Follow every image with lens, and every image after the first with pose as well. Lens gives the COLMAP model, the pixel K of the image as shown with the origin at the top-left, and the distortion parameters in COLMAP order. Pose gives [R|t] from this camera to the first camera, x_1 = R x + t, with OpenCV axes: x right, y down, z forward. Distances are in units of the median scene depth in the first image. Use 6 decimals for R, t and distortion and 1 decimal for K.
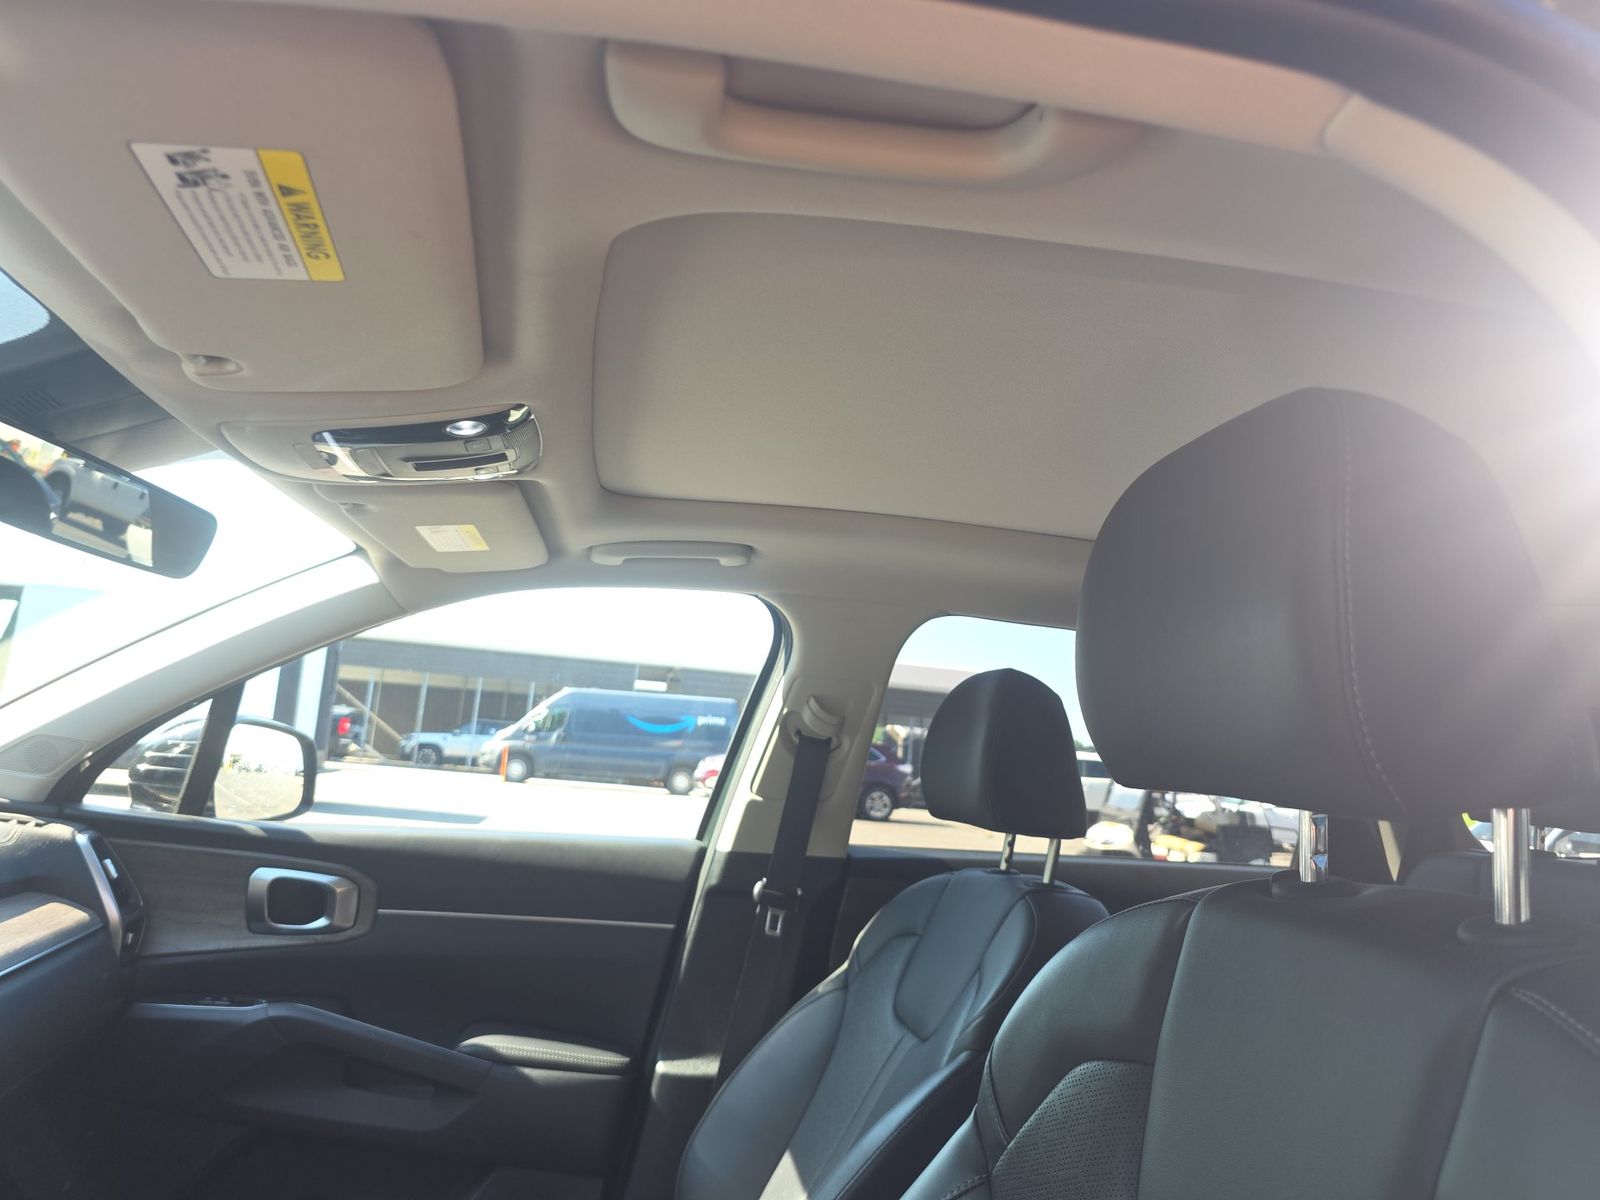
lens RADIAL K [[1108.4, 0, 800.0], [0, 1108.4, 600.0], [0, 0, 1]] dist [0.048185, -0.060057]
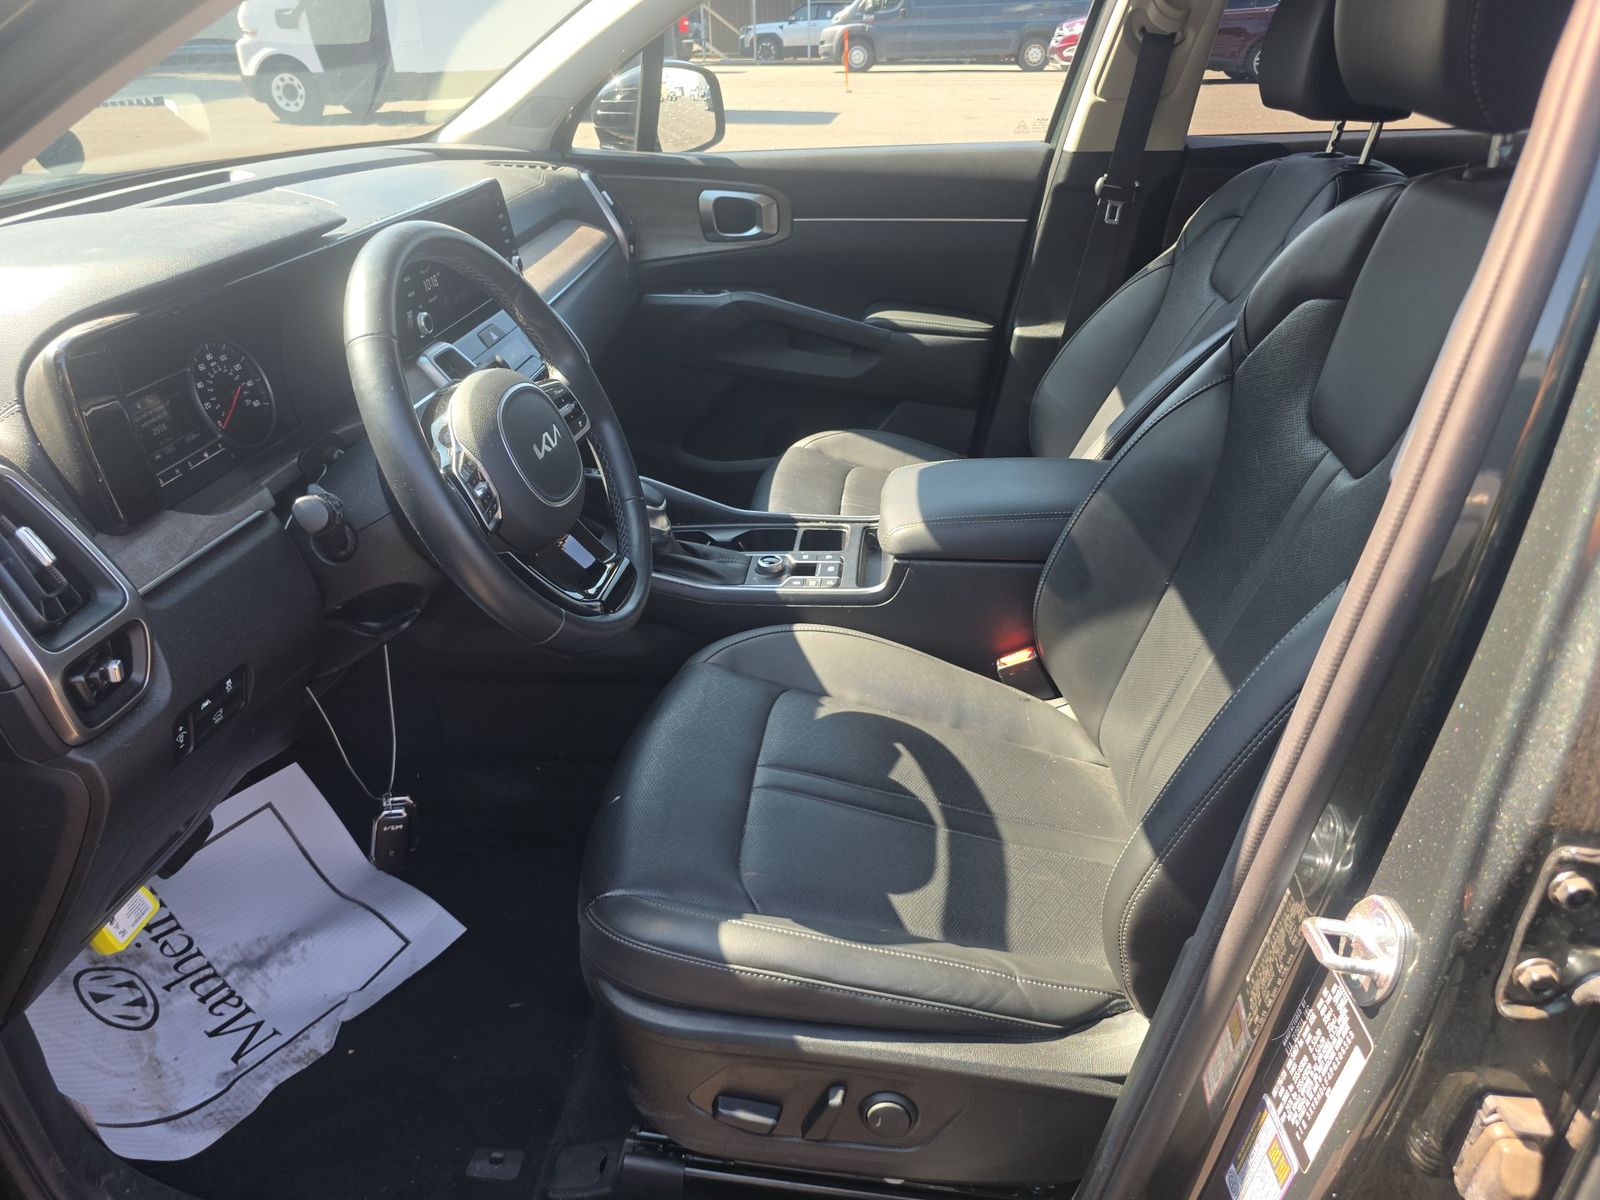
lens RADIAL K [[1108.4, 0, 800.0], [0, 1108.4, 600.0], [0, 0, 1]] dist [0.048185, -0.060057]
pose [[0.954073, 0.049633, -0.295433, 0.029505], [0.129899, 0.820106, 0.557273, -0.073741], [0.269945, -0.570056, 0.775994, -0.235029]]
